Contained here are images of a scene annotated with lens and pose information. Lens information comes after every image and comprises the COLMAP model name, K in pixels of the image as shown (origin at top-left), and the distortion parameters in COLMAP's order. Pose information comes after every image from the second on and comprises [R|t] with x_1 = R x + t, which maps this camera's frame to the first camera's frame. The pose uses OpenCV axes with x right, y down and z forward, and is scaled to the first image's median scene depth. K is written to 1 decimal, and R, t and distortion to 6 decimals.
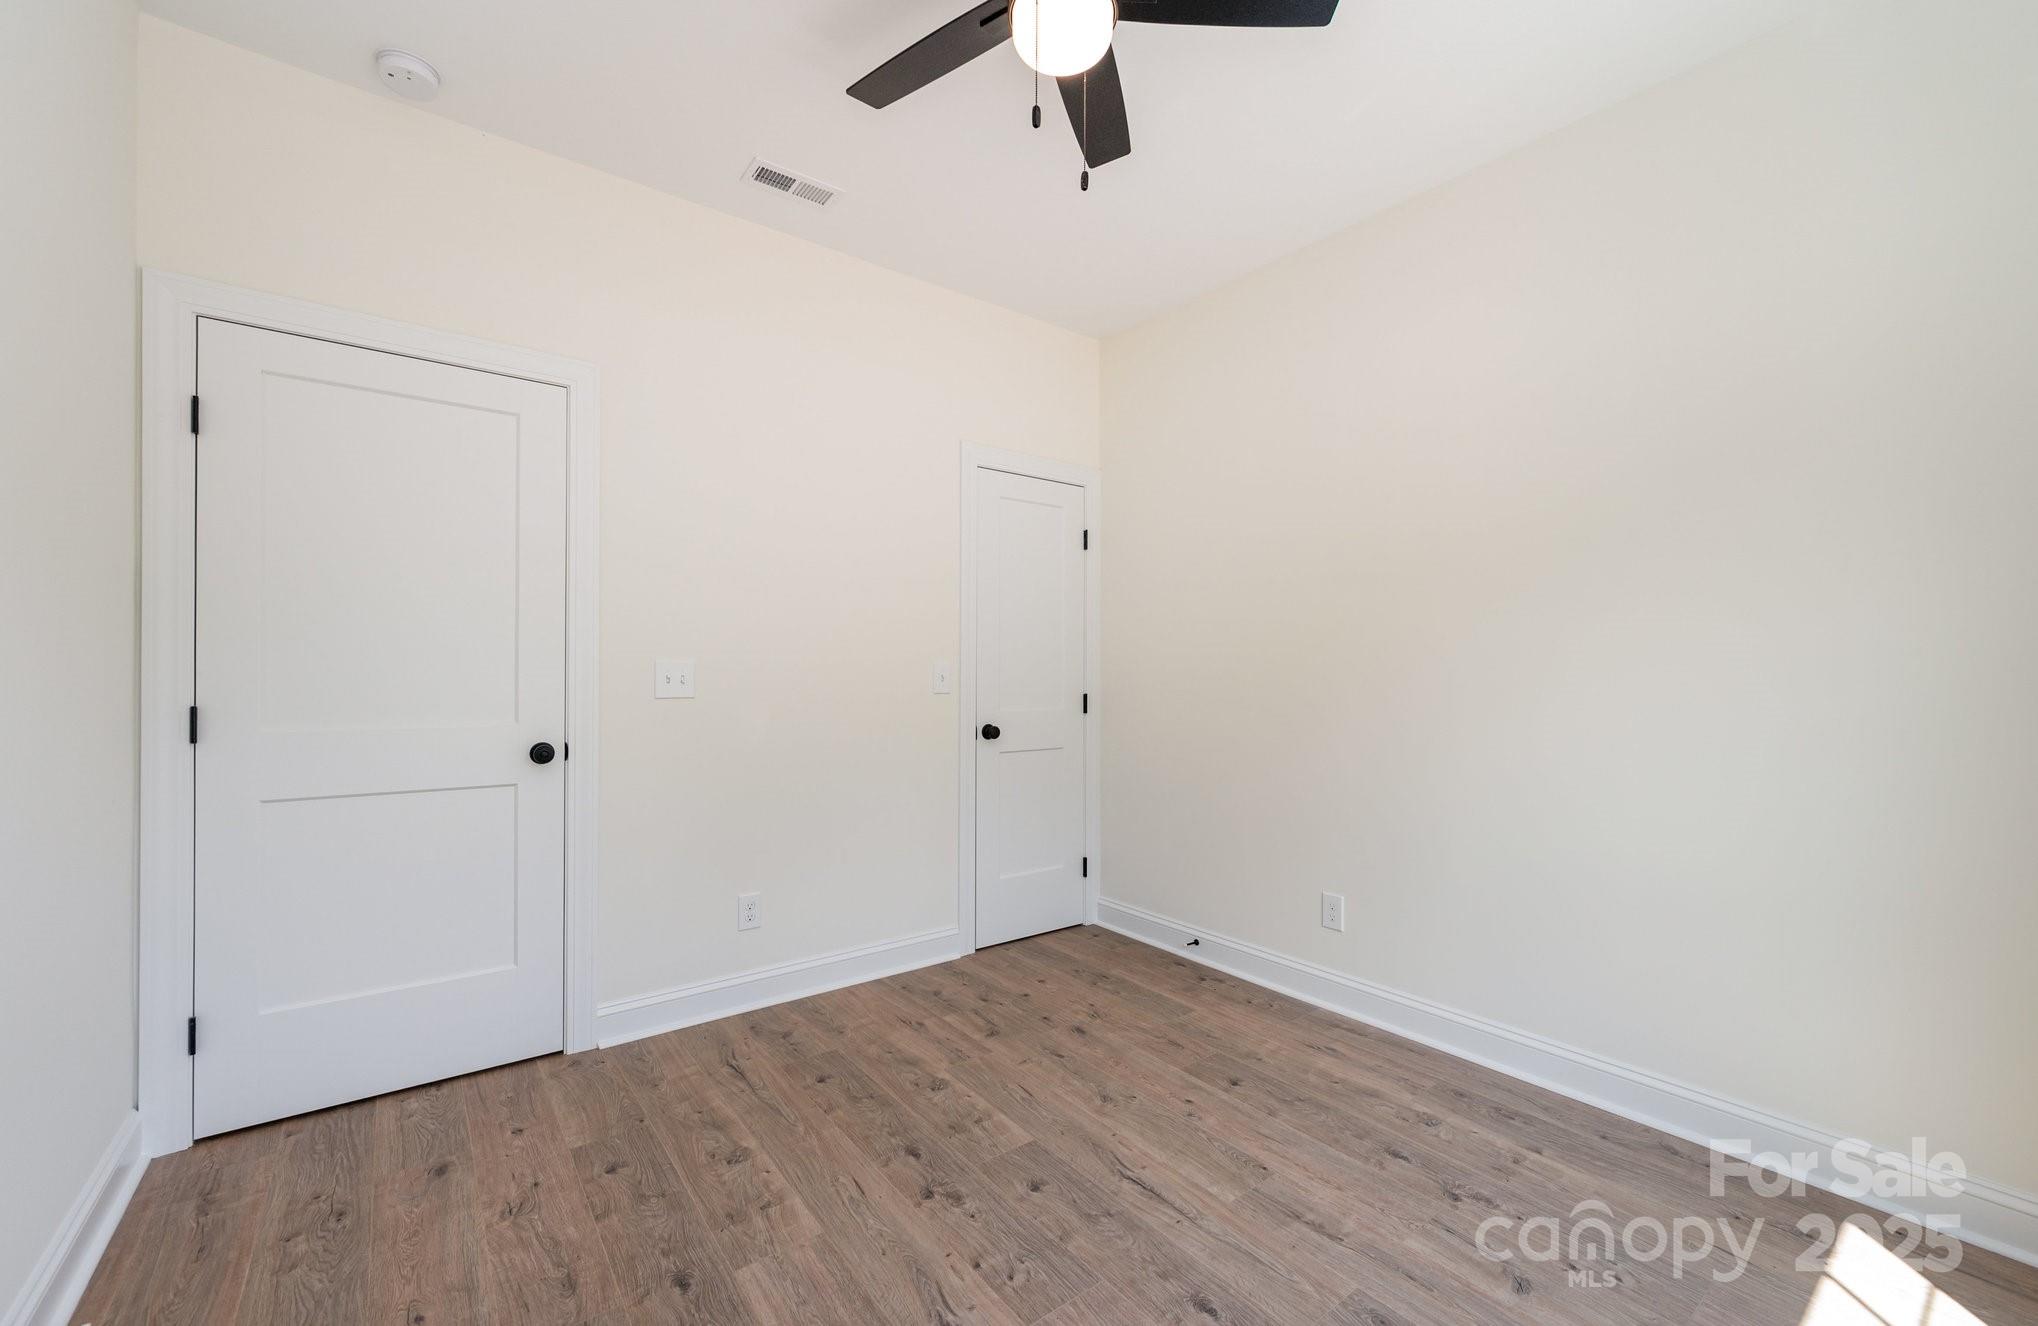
lens RADIAL K [[815.2, 0, 1019.0], [0, 815.2, 663.0], [0, 0, 1]] dist [-0.003463, -0.000128]
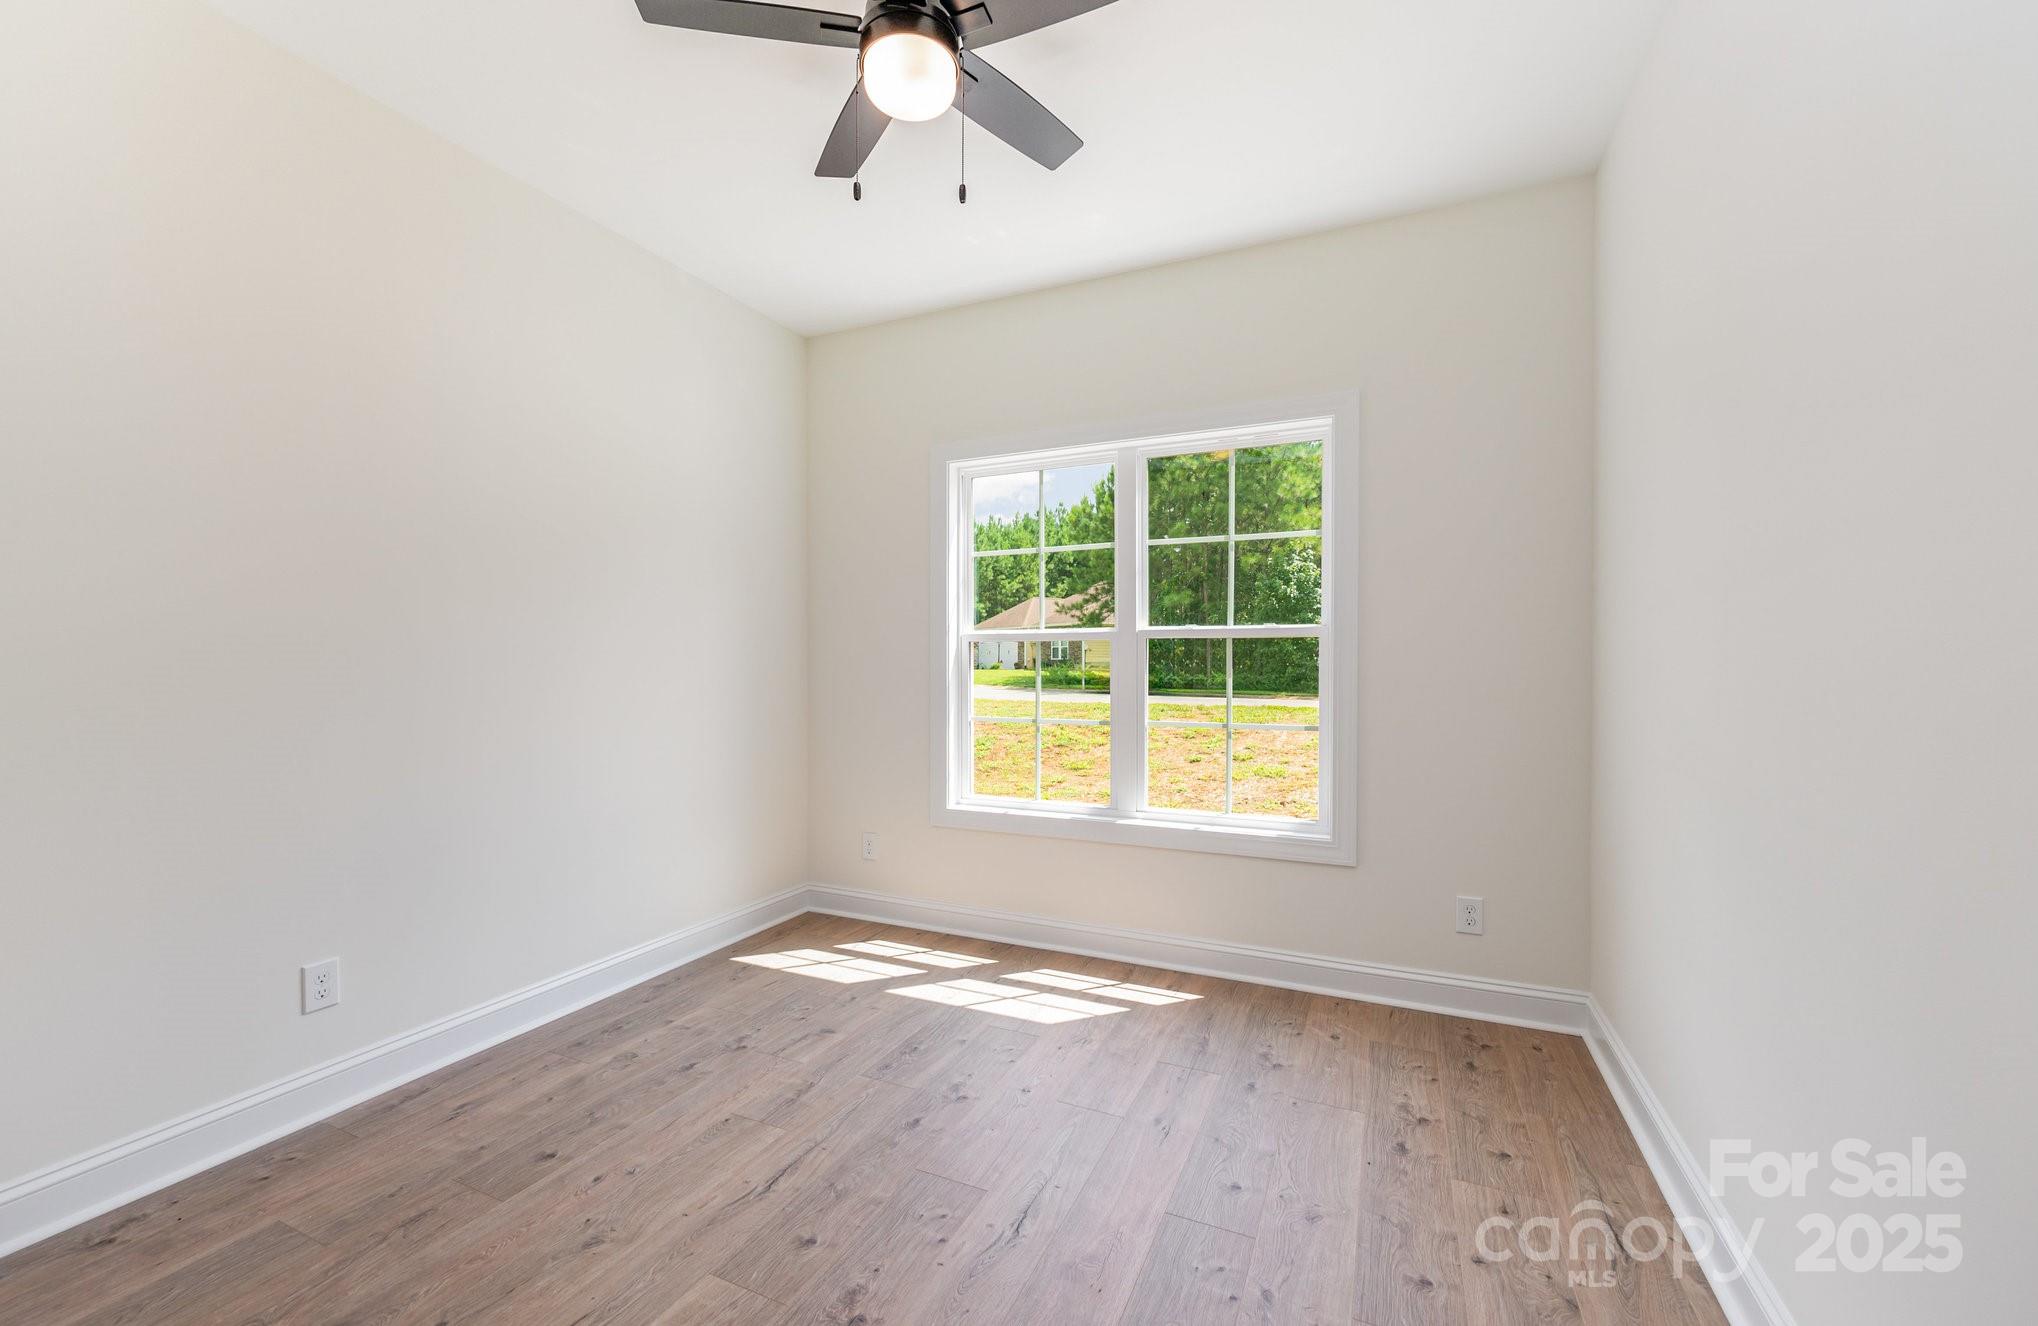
lens RADIAL K [[815.2, 0, 1019.0], [0, 815.2, 663.0], [0, 0, 1]] dist [-0.003463, -0.000128]
pose [[-0.468024, -0.006636, 0.883691, -0.767143], [-0.010525, 0.999943, 0.001935, 0.005253], [-0.883653, -0.008395, -0.468067, 1.073831]]
